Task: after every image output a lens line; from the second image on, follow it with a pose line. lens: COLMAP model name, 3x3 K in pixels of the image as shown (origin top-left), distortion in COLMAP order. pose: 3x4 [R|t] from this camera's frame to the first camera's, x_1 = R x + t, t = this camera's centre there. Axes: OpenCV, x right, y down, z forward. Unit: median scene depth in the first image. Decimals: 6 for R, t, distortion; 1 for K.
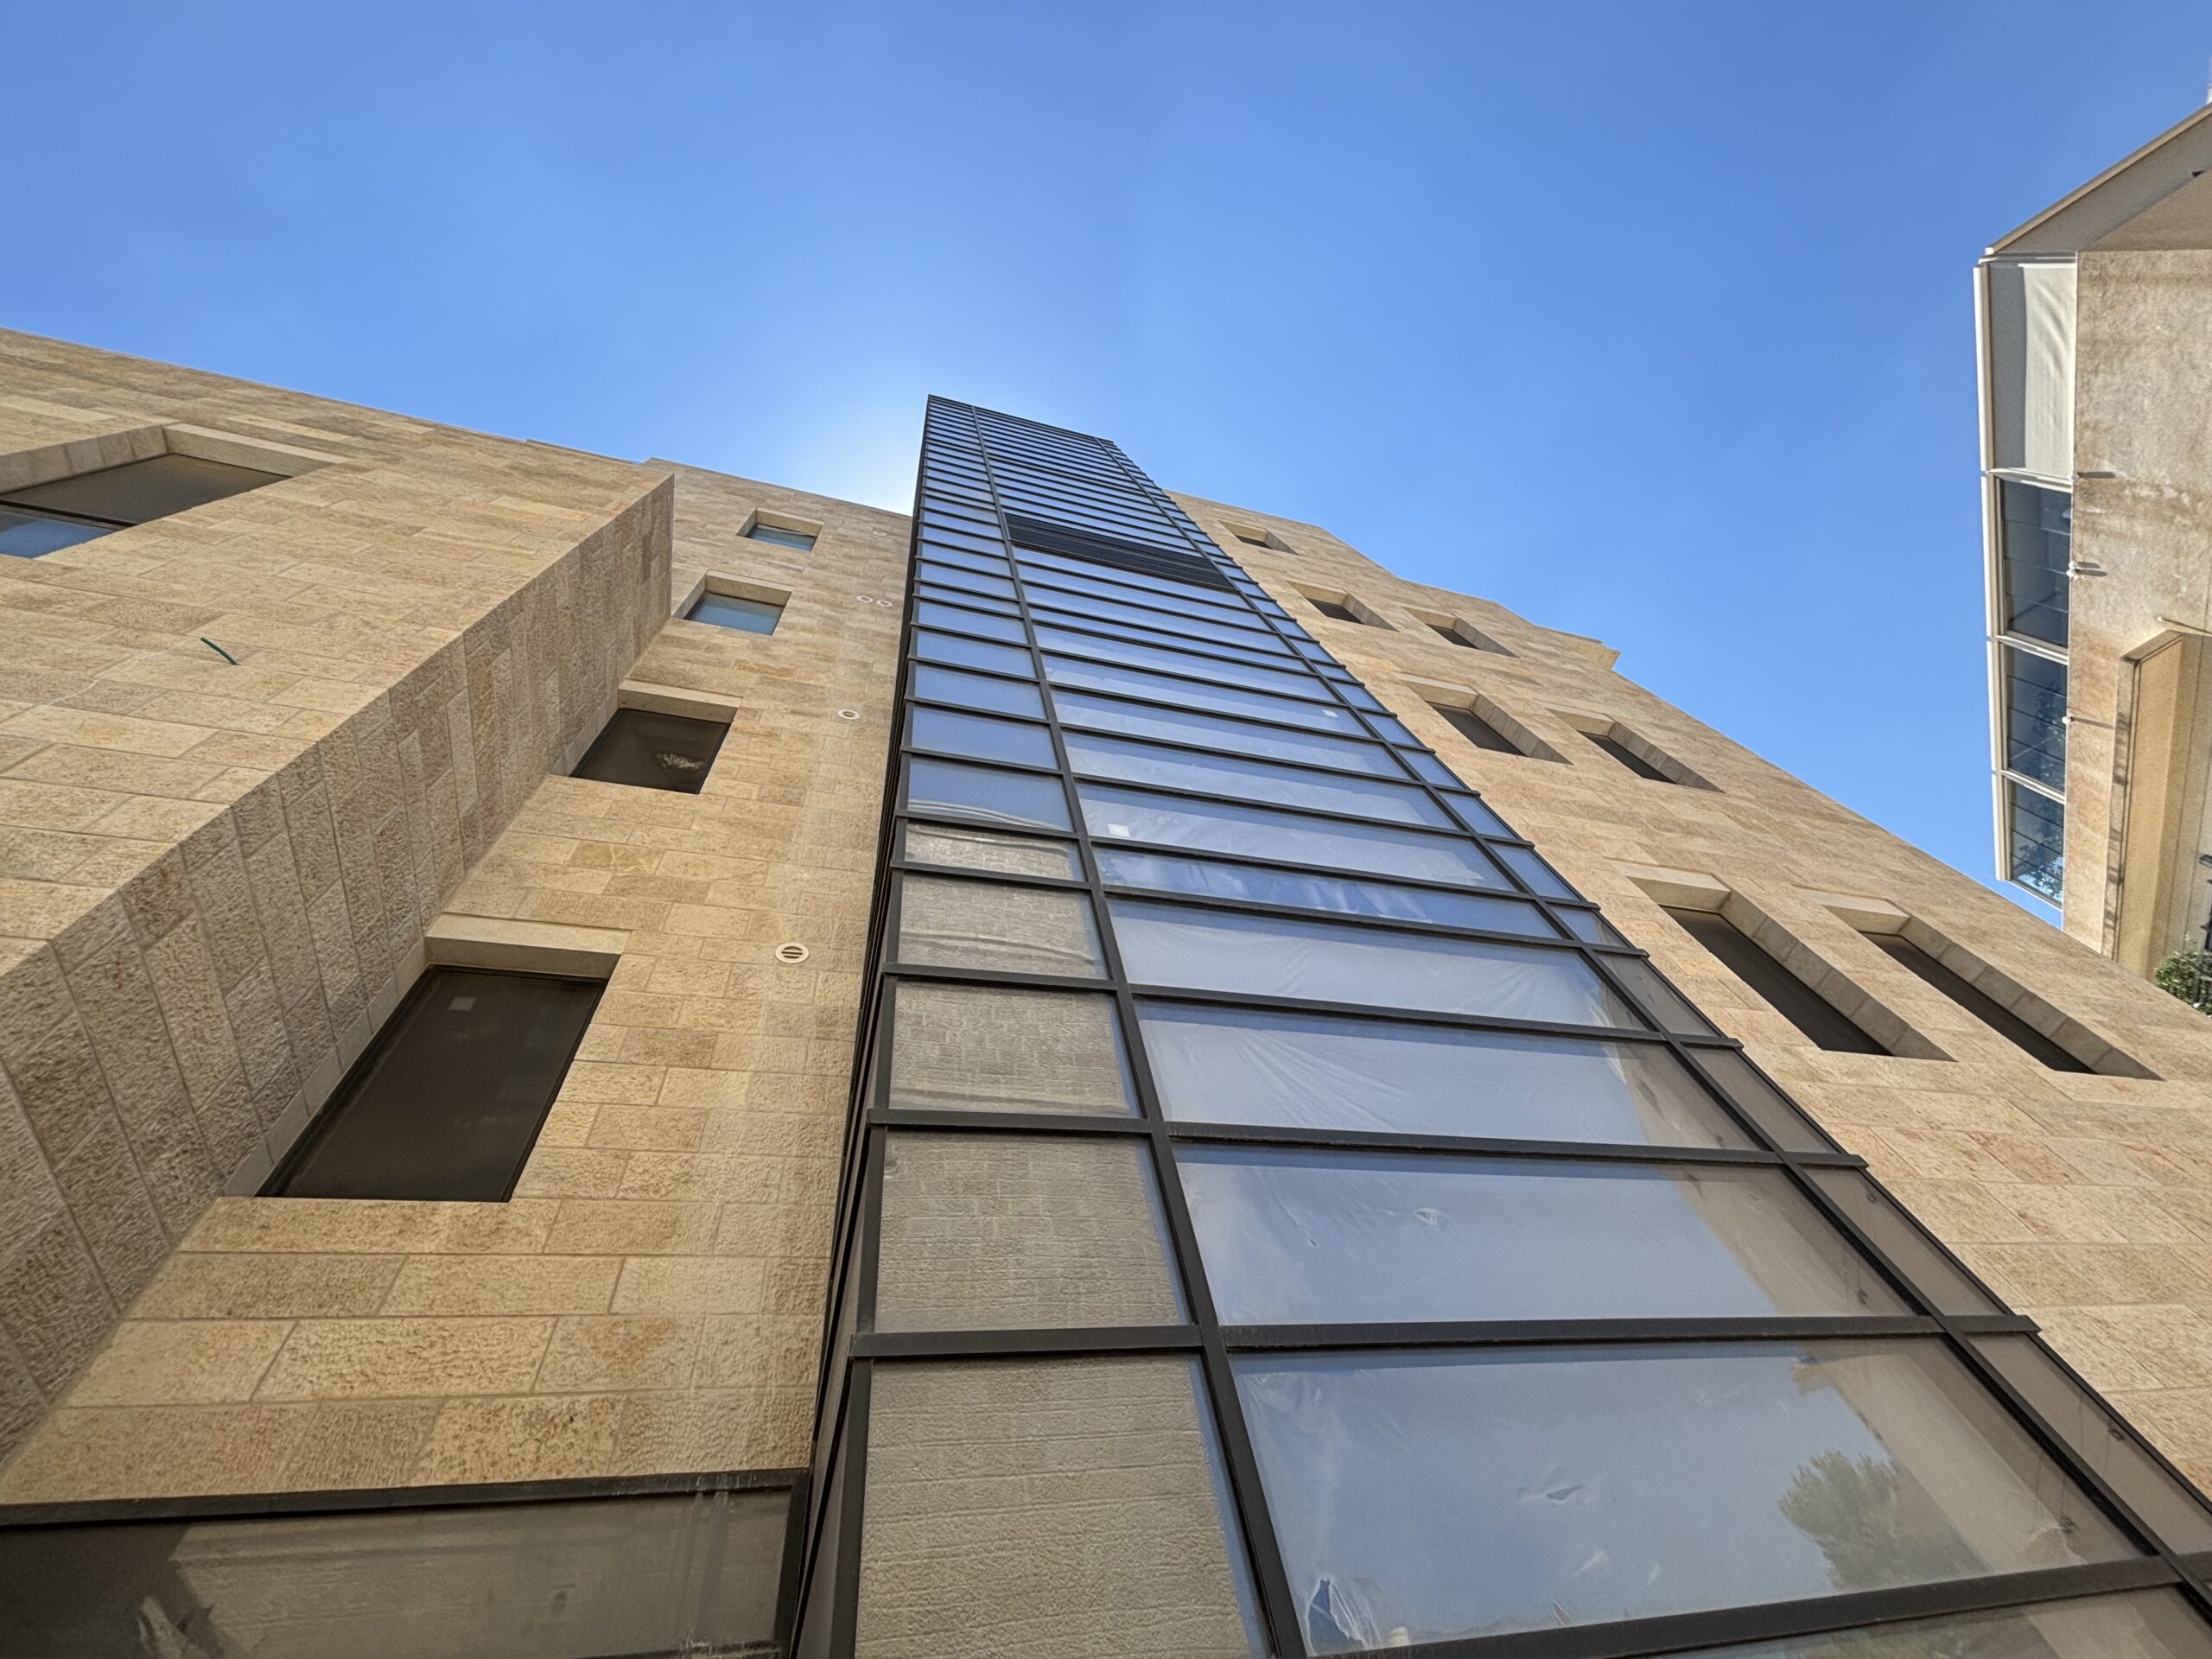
lens RADIAL K [[904.8, 0, 1101.7], [0, 904.8, 823.8], [0, 0, 1]] dist [-0.000630, -0.000318]
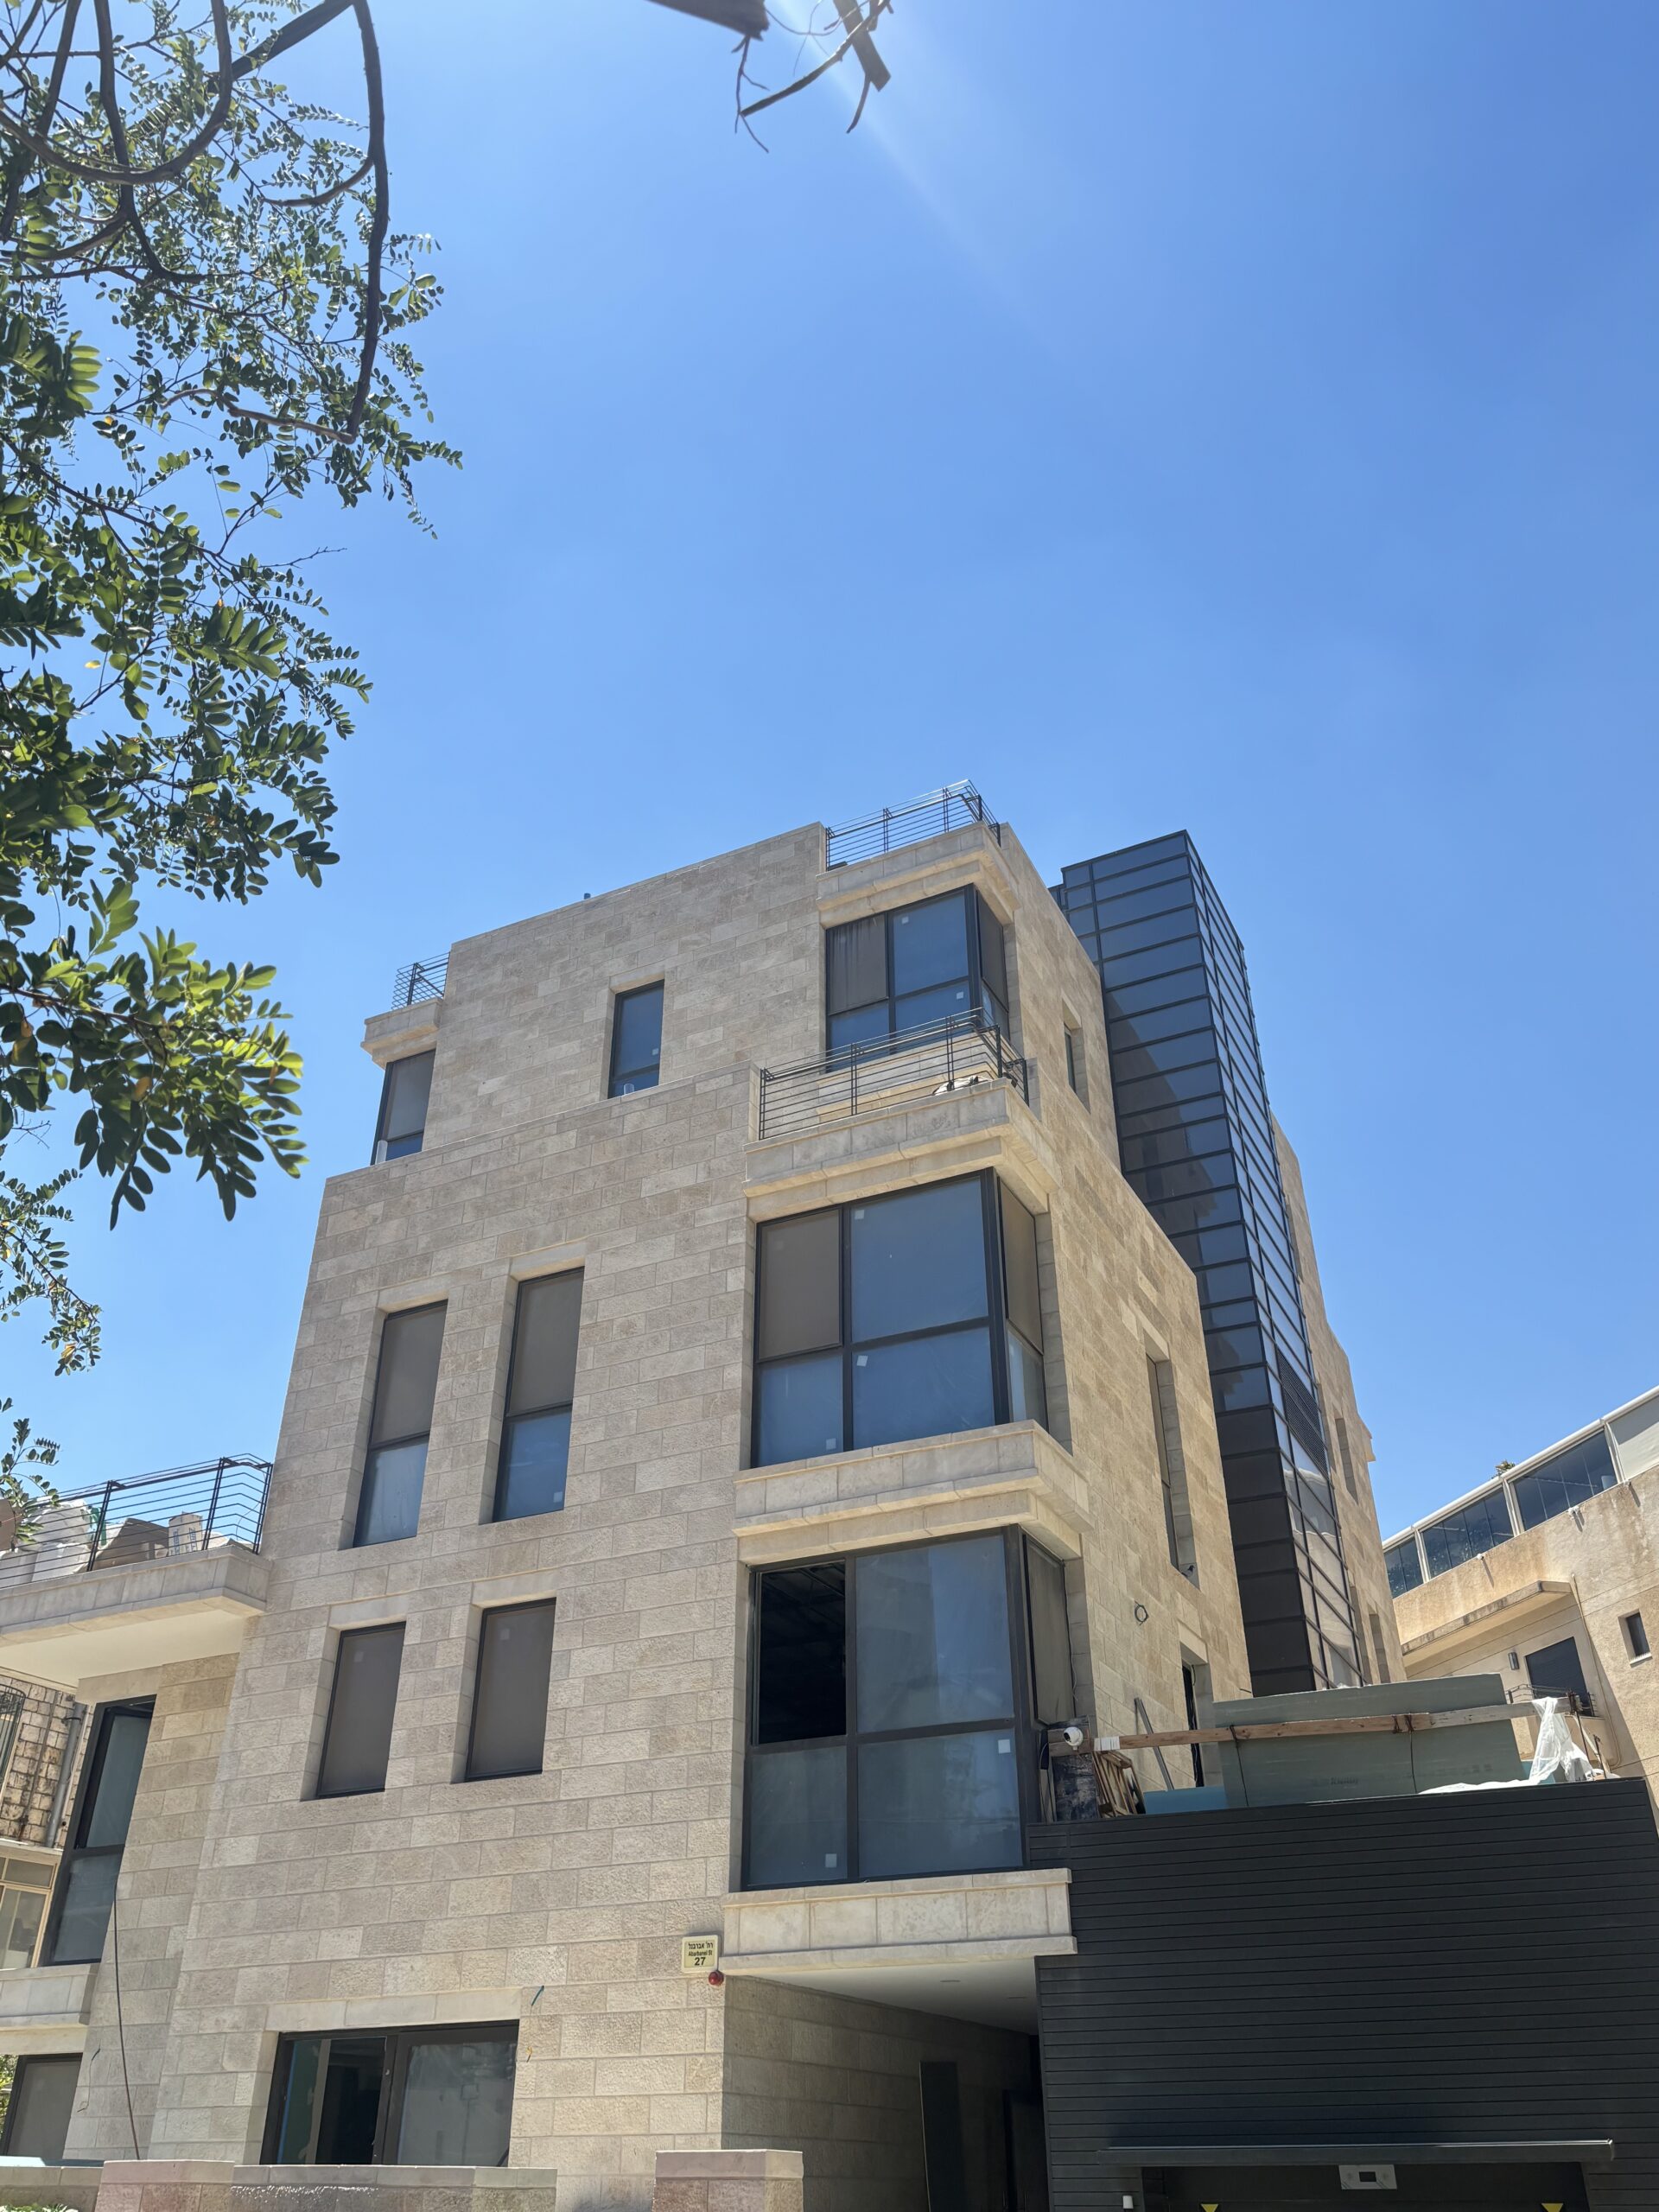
lens RADIAL K [[1726.6, 0, 825.2], [0, 1726.6, 1095.2], [0, 0, 1]] dist [0.002580, 0.012265]
pose [[0.644970, 0.536634, 0.544093, -1.447386], [-0.697748, 0.703918, 0.132845, -0.308721], [-0.311708, -0.465321, 0.828441, -0.506895]]
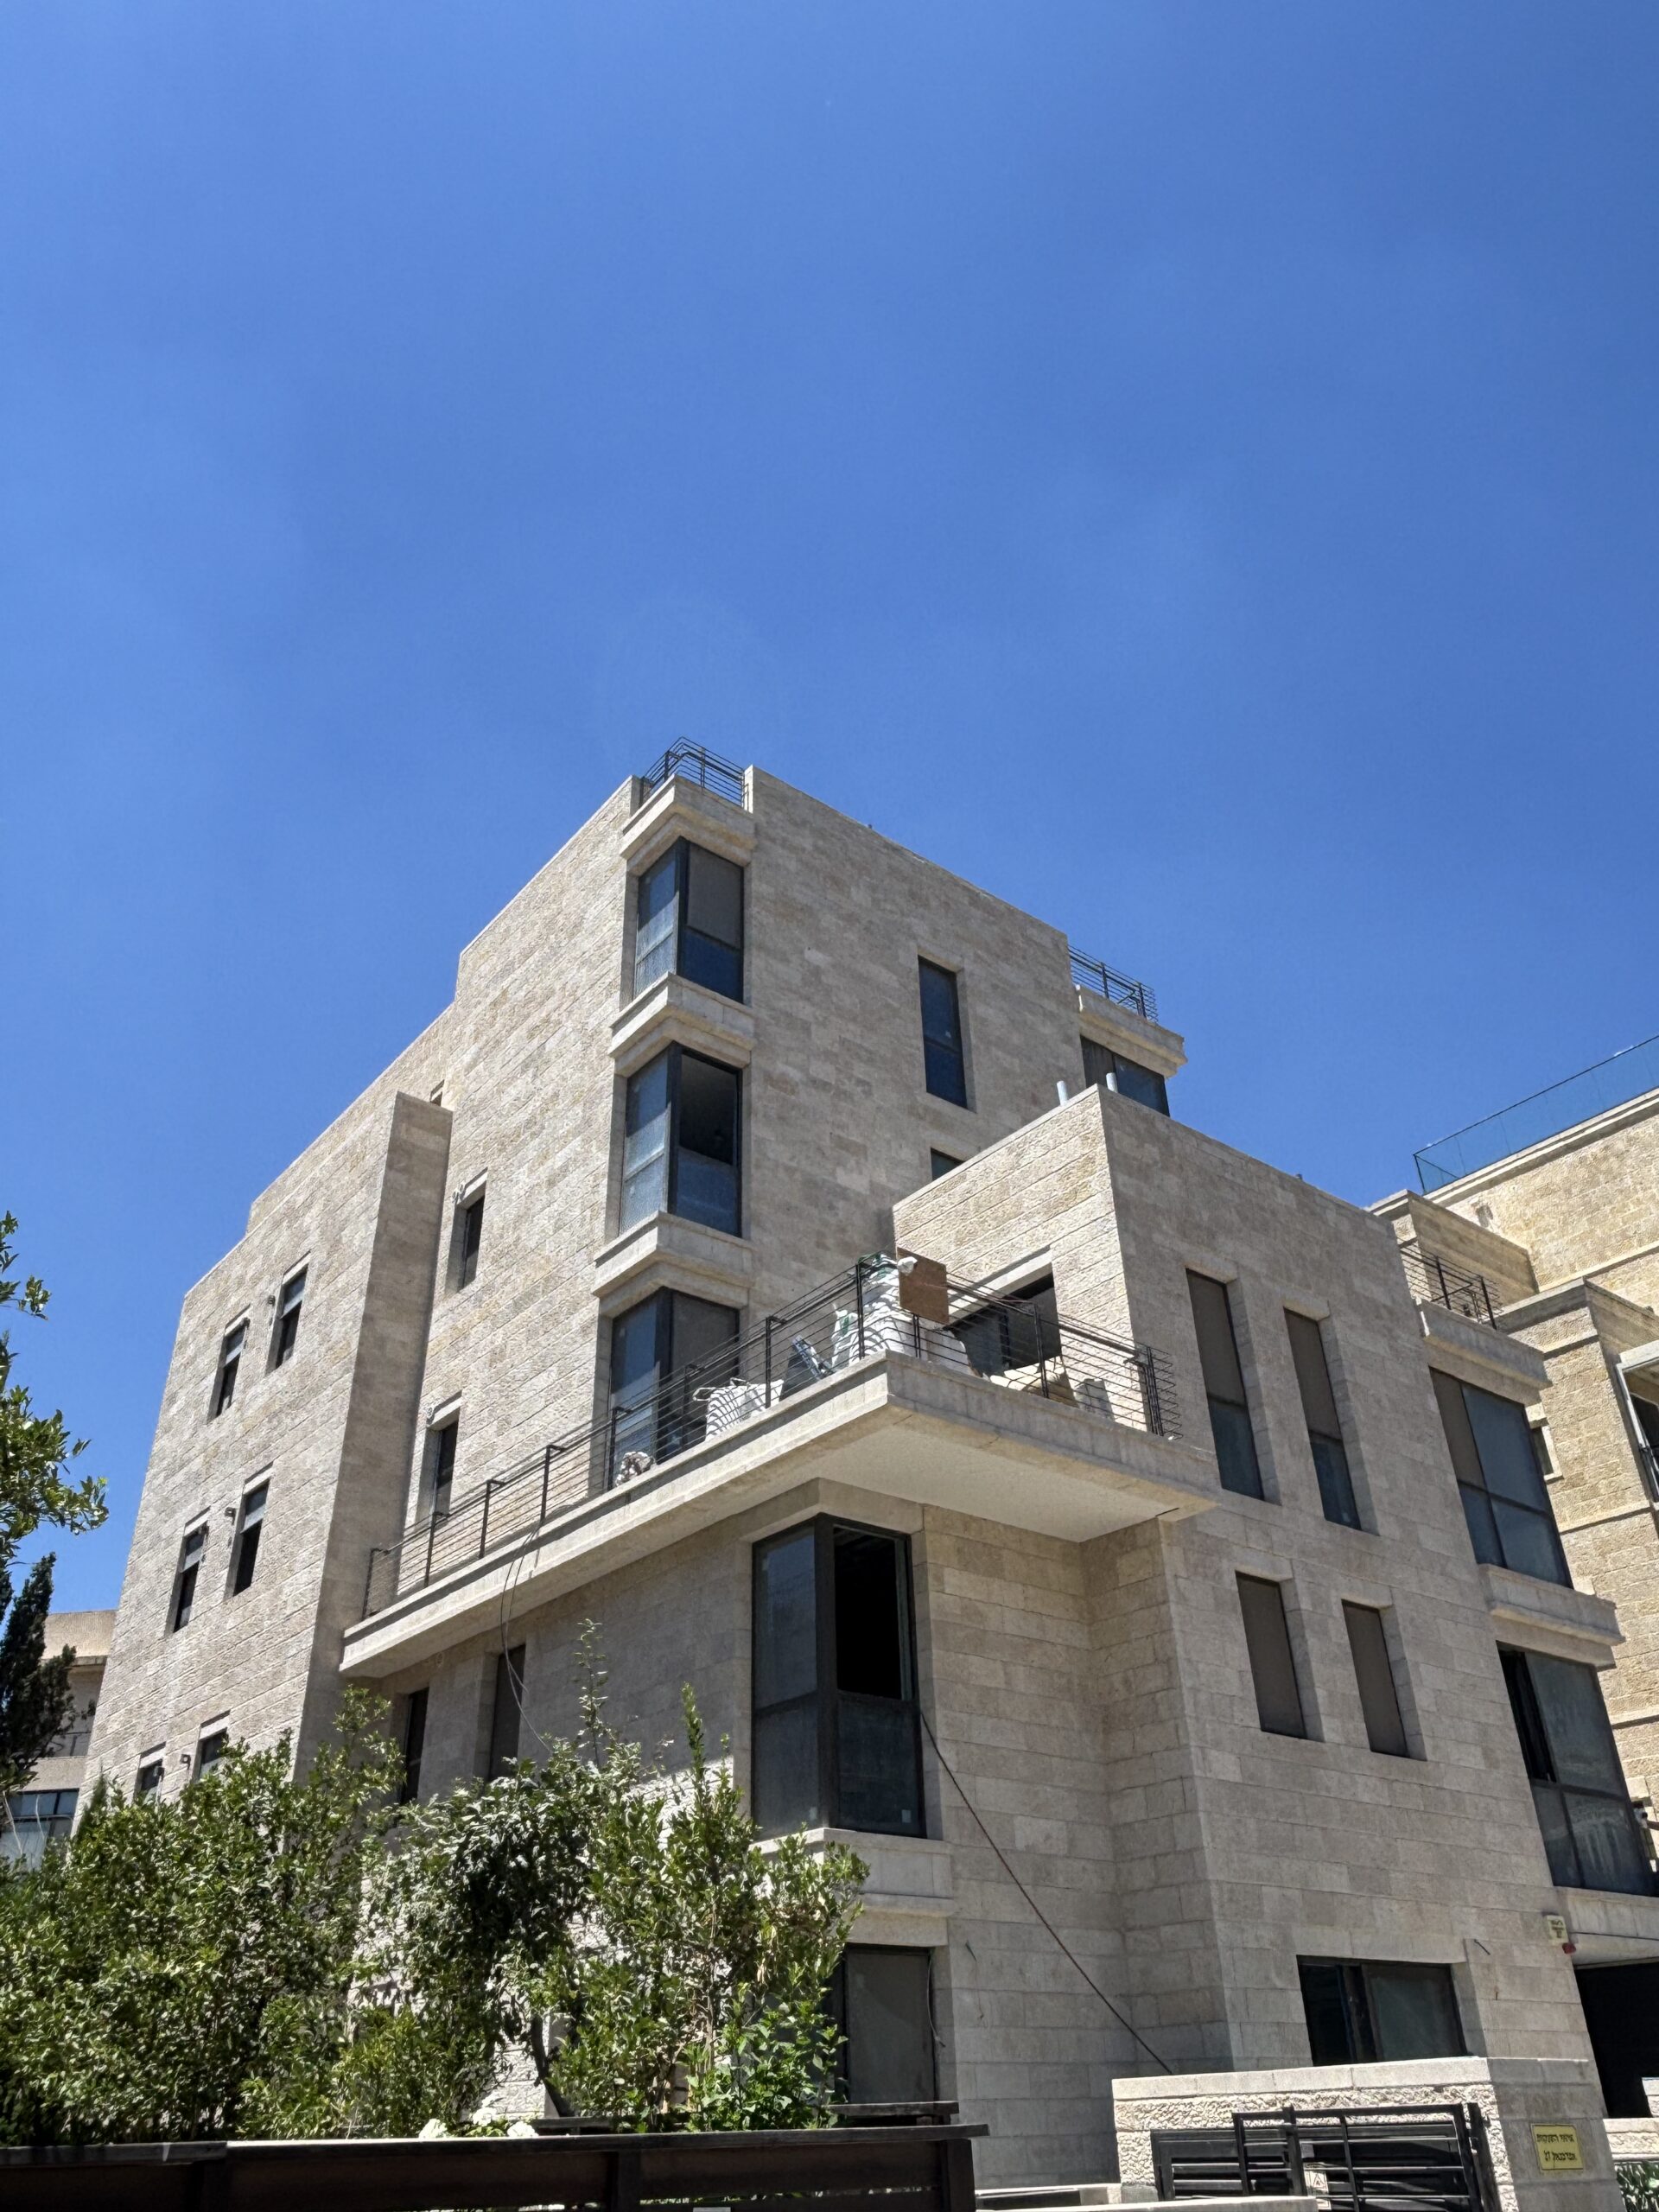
lens RADIAL K [[1581.2, 0, 827.7], [0, 1581.2, 1109.6], [0, 0, 1]] dist [-0.013511, -0.003959]
pose [[-0.399847, 0.625127, 0.670328, -1.653232], [-0.737048, 0.215459, -0.640576, 1.183348], [-0.544869, -0.750196, 0.374598, 0.383639]]
